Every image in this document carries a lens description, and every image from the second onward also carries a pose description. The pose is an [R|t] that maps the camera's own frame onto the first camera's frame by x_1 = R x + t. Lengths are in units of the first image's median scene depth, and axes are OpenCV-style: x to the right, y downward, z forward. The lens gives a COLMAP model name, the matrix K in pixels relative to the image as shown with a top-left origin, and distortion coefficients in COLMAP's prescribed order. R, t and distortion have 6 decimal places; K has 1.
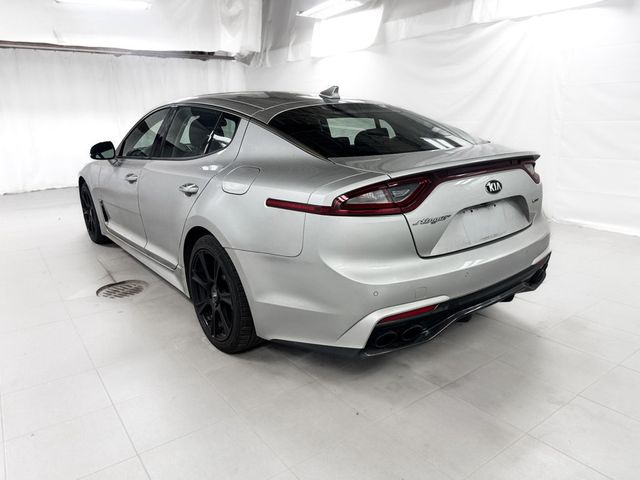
lens RADIAL K [[460.8, 0, 320.5], [0, 460.8, 238.6], [0, 0, 1]] dist [0.025747, -0.024293]
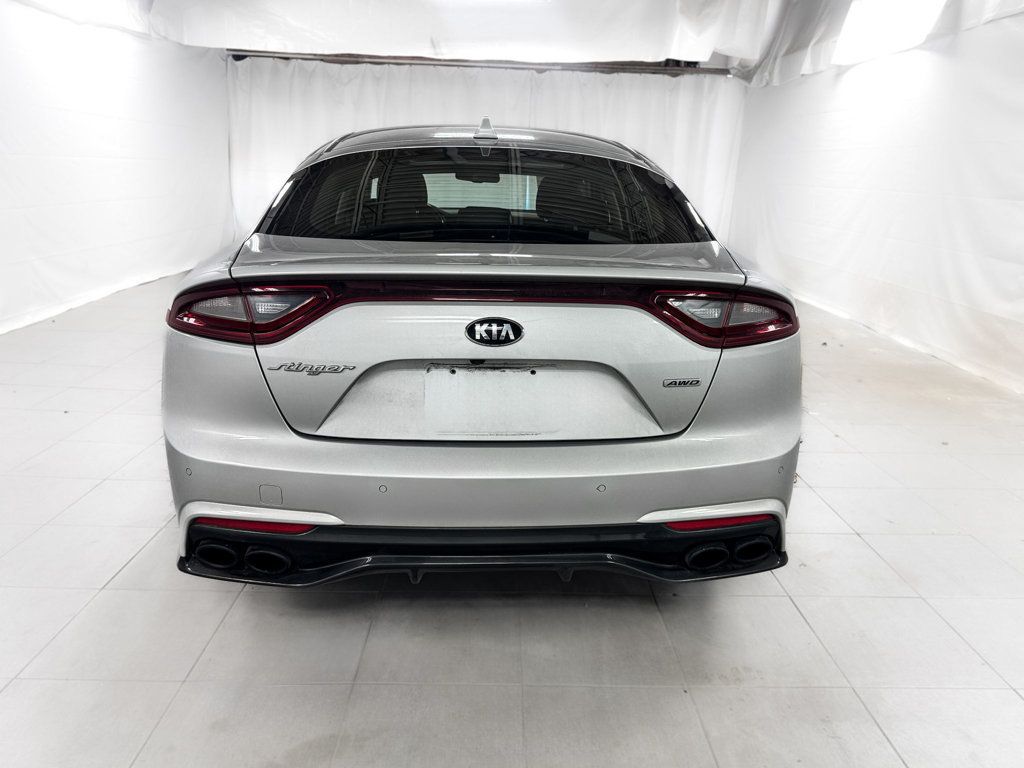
lens RADIAL K [[737.2, 0, 511.3], [0, 737.2, 384.9], [0, 0, 1]] dist [0.025747, -0.024293]
pose [[0.817513, 0.206193, -0.537733, 0.257057], [-0.192724, 0.977825, 0.081948, -0.039053], [0.542706, 0.036640, 0.839123, 0.118465]]
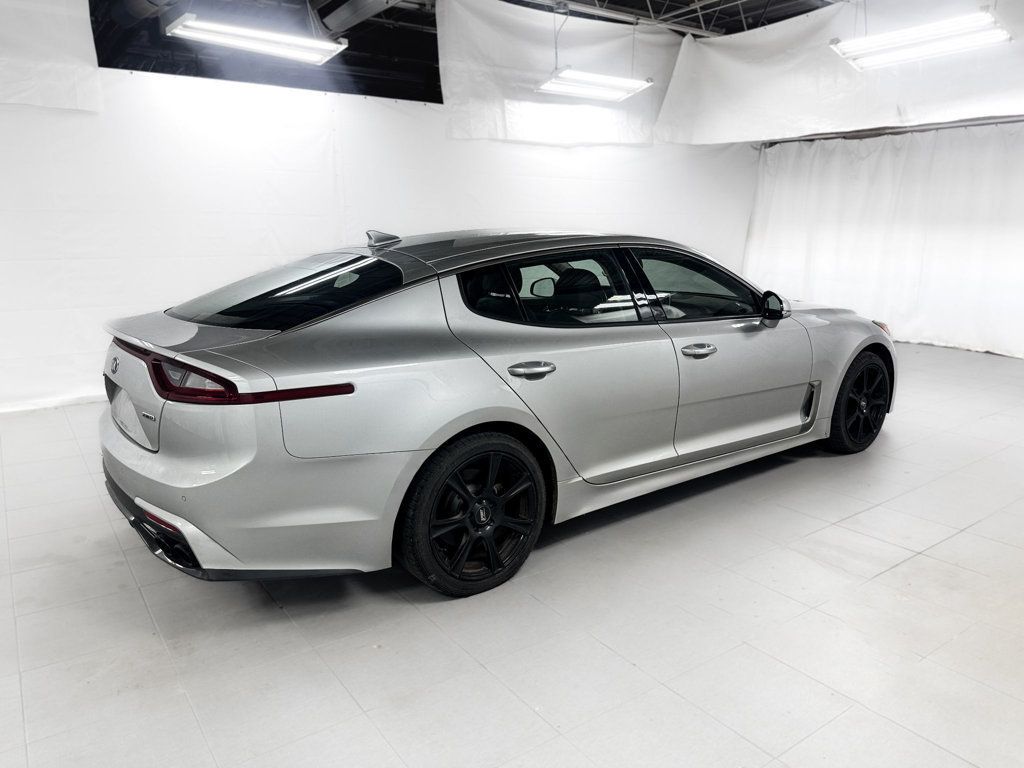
lens RADIAL K [[737.2, 0, 514.0], [0, 737.2, 384.7], [0, 0, 1]] dist [0.025747, -0.024293]
pose [[-0.013123, 0.237124, -0.971391, 0.537873], [-0.255127, 0.938526, 0.232548, -0.184261], [0.966819, 0.250880, 0.048180, 0.523110]]
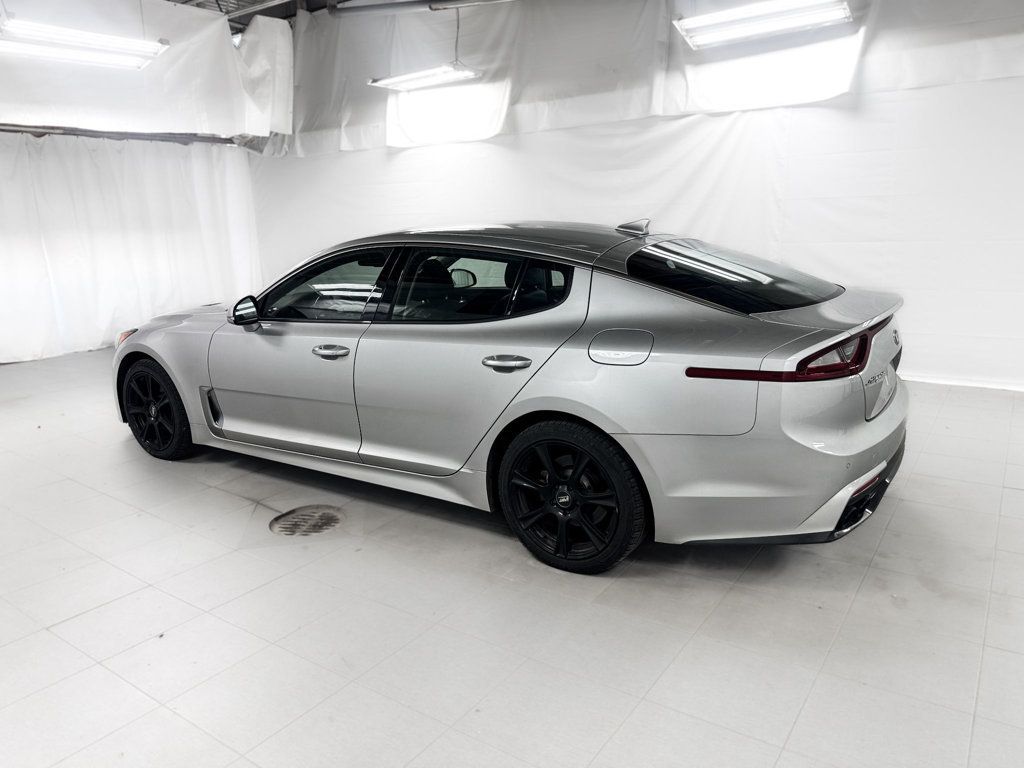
lens RADIAL K [[737.2, 0, 511.2], [0, 737.2, 386.0], [0, 0, 1]] dist [0.025747, -0.024293]
pose [[0.949334, -0.079156, 0.304138, -0.240573], [0.090518, 0.995619, -0.023419, -0.015492], [-0.300952, 0.049762, 0.952340, -0.046081]]
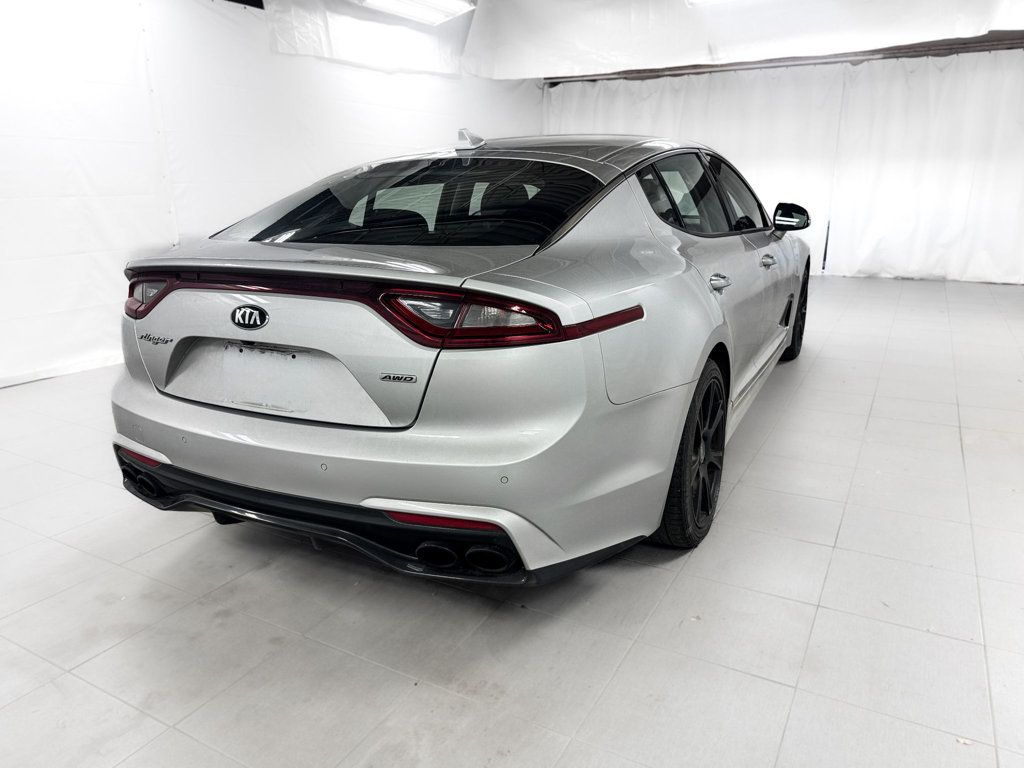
lens RADIAL K [[737.2, 0, 509.8], [0, 737.2, 389.3], [0, 0, 1]] dist [0.025747, -0.024293]
pose [[0.417313, 0.265786, -0.869027, 0.415316], [-0.228464, 0.956246, 0.182751, -0.083802], [0.879576, 0.122277, 0.459776, 0.278634]]
